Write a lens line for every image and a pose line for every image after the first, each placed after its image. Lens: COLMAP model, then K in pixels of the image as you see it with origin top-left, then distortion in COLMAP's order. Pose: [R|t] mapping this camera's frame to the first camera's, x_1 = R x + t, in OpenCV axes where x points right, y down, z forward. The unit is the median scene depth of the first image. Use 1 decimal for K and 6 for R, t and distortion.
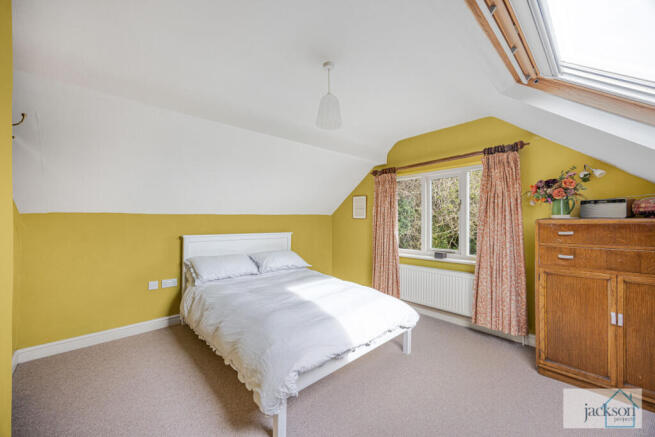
lens RADIAL K [[263.1, 0, 327.5], [0, 263.1, 218.5], [0, 0, 1]] dist [0.000297, 0.000013]
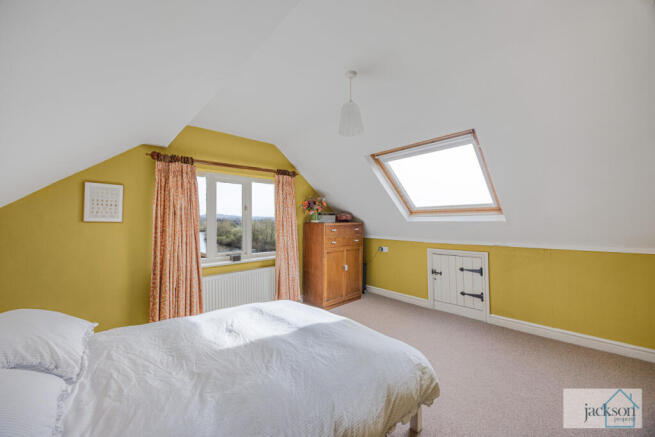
lens RADIAL K [[263.1, 0, 327.5], [0, 263.1, 218.5], [0, 0, 1]] dist [0.000297, 0.000013]
pose [[-0.047498, 0.014454, 0.998767, -0.620358], [-0.003880, 0.999885, -0.014655, -0.000791], [-0.998864, -0.004571, -0.047437, 0.692097]]
